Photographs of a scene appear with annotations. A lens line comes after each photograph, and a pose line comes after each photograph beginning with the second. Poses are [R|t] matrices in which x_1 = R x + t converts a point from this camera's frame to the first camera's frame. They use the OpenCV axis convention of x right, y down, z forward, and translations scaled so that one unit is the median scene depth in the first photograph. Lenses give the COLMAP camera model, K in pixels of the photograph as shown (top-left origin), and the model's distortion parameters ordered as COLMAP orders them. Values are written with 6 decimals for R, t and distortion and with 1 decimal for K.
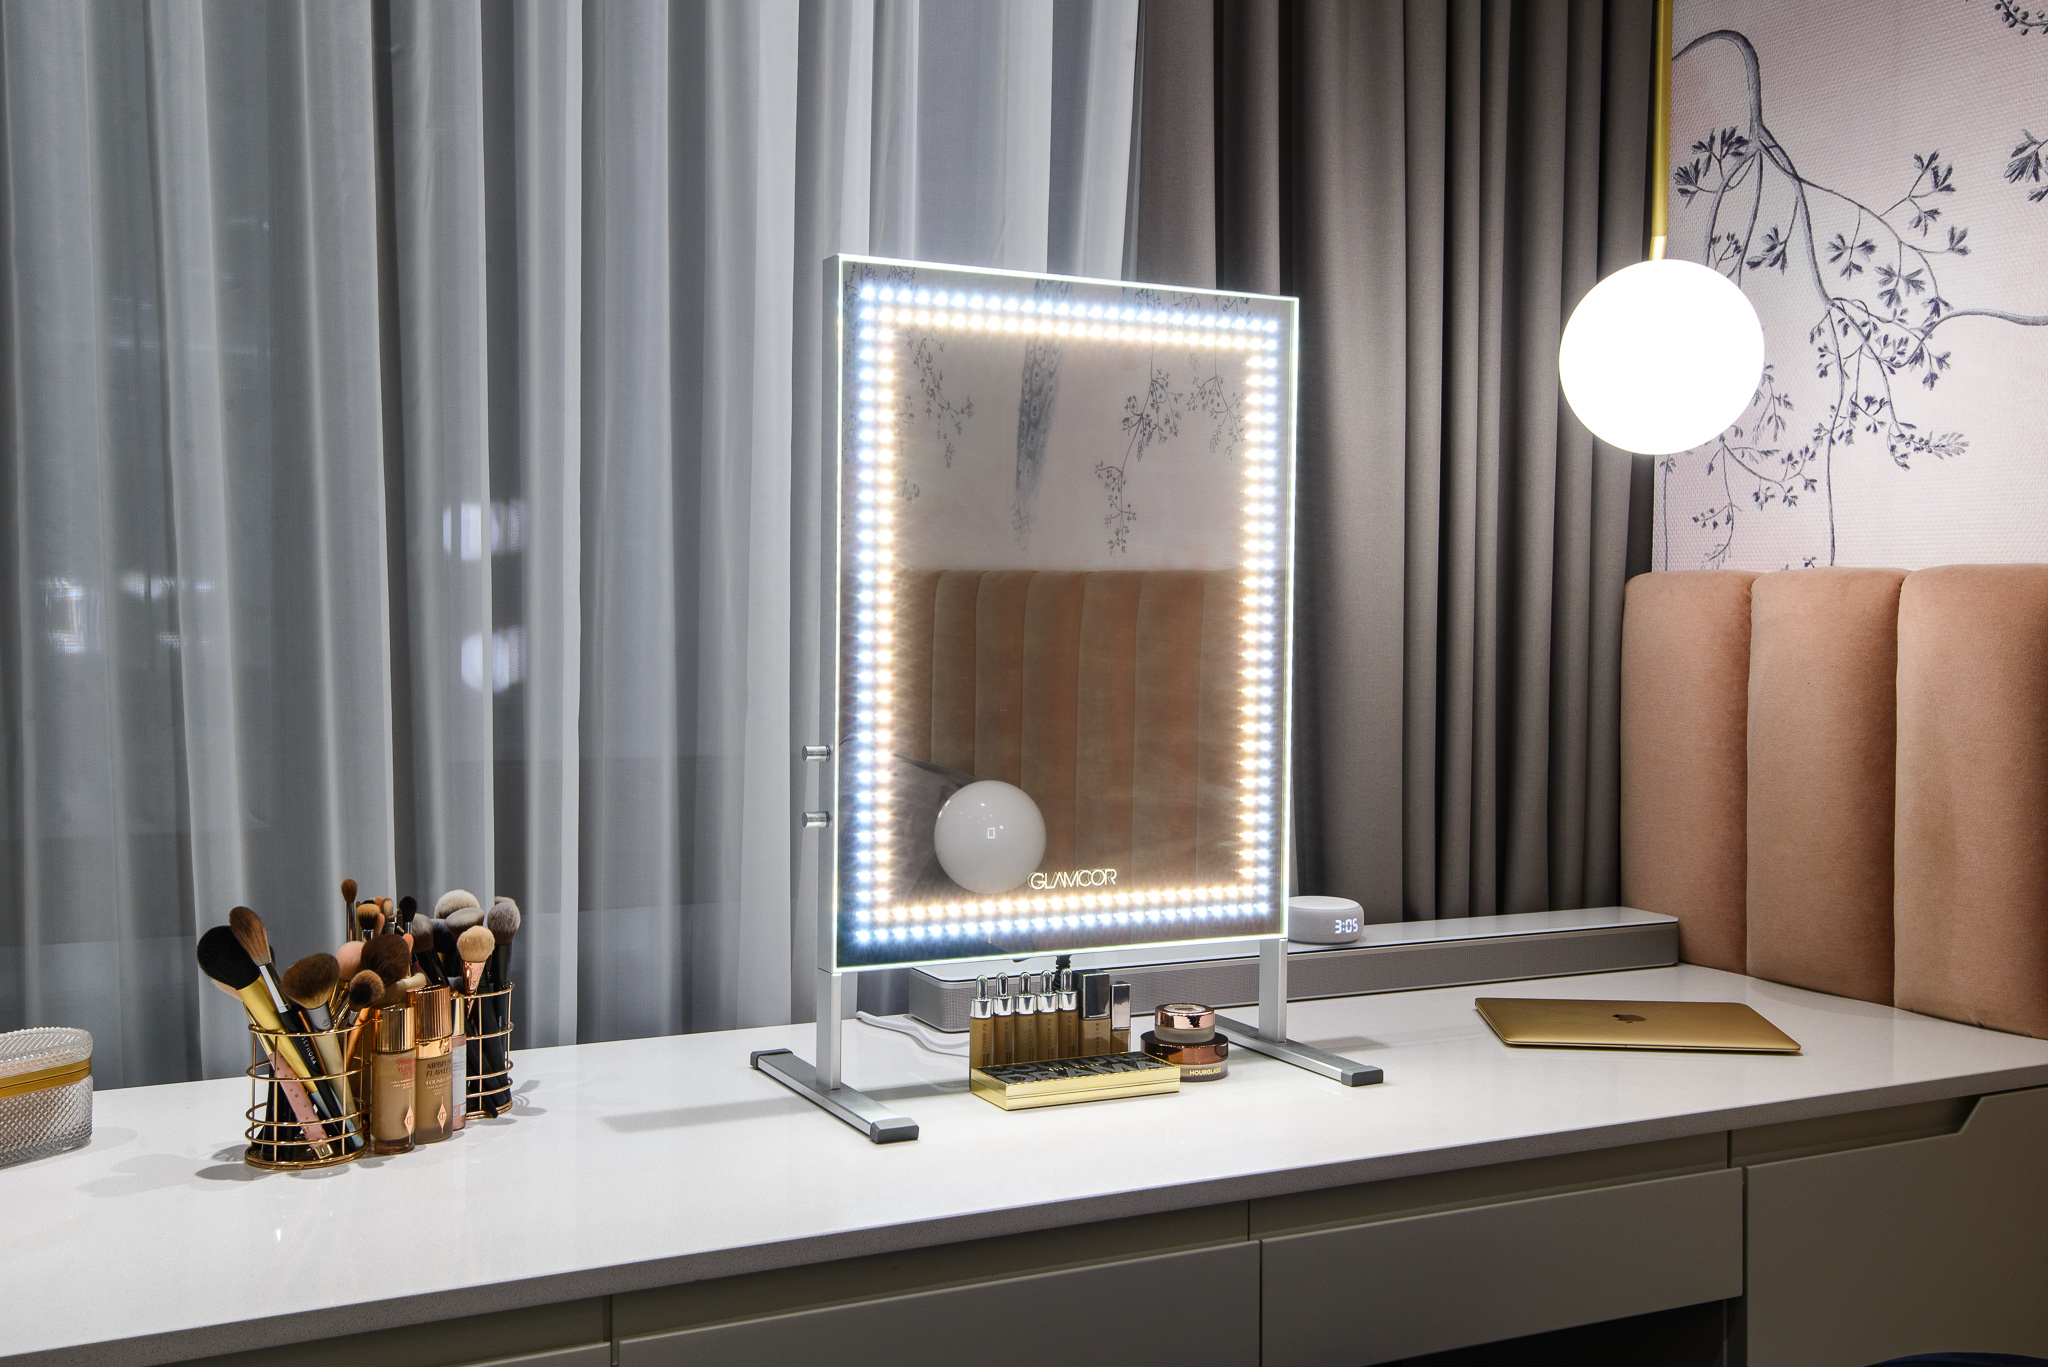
lens RADIAL K [[2081.6, 0, 1024.0], [0, 2081.6, 683.5], [0, 0, 1]] dist [0.080932, 0.002808]
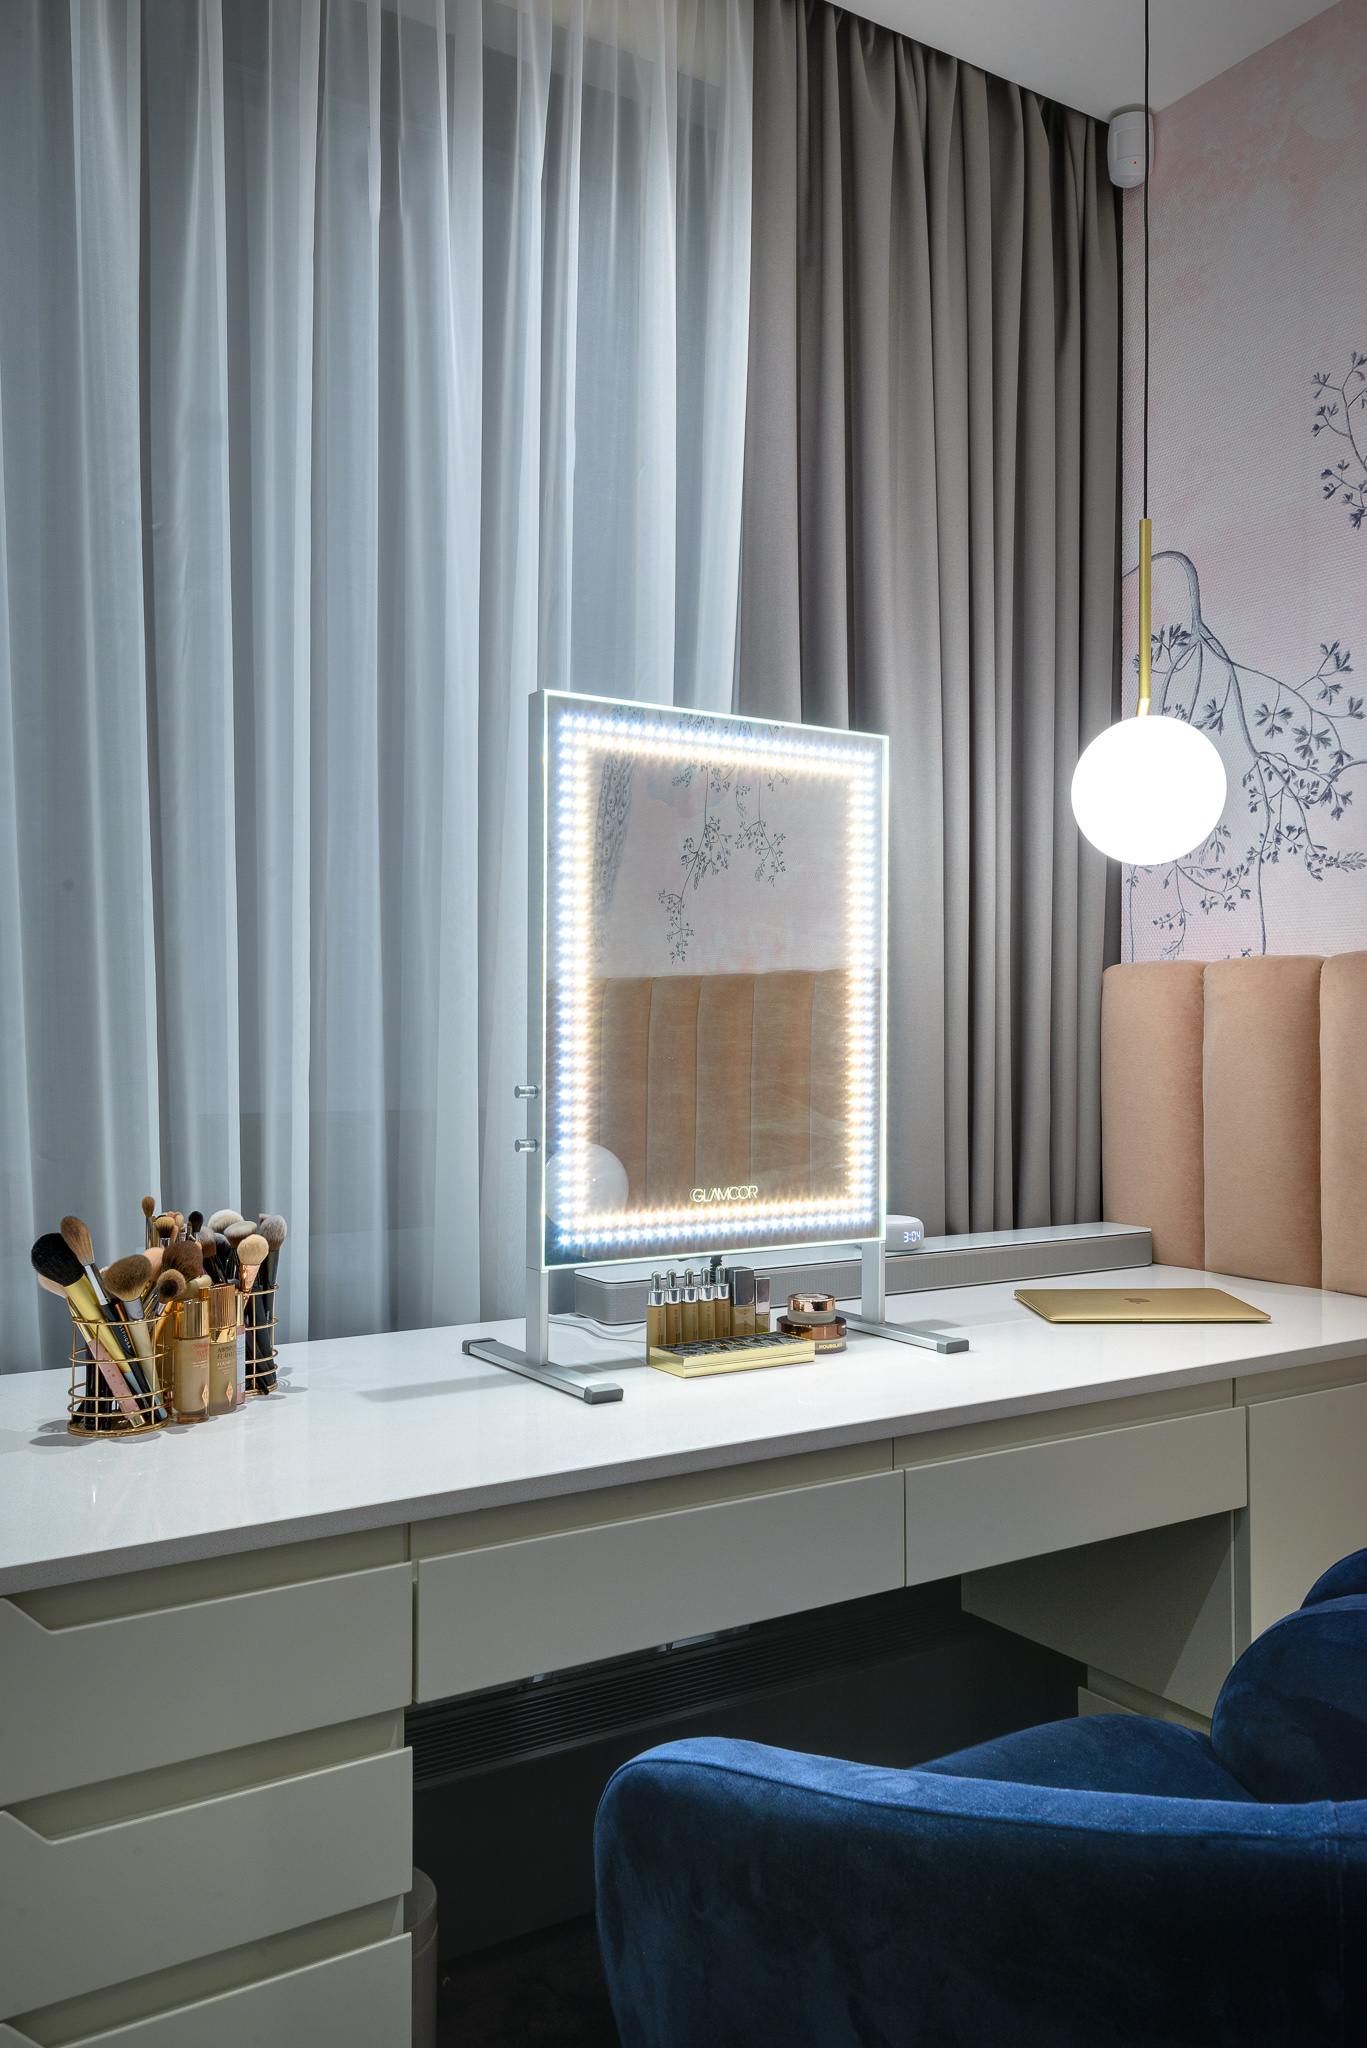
lens RADIAL K [[1644.2, 0, 687.3], [0, 1644.2, 1052.8], [0, 0, 1]] dist [0.058708, -0.000695]
pose [[0.993968, -0.007967, 0.109381, -0.103070], [0.011149, 0.999531, -0.028508, 0.036140], [-0.109103, 0.029556, 0.993591, 0.020015]]
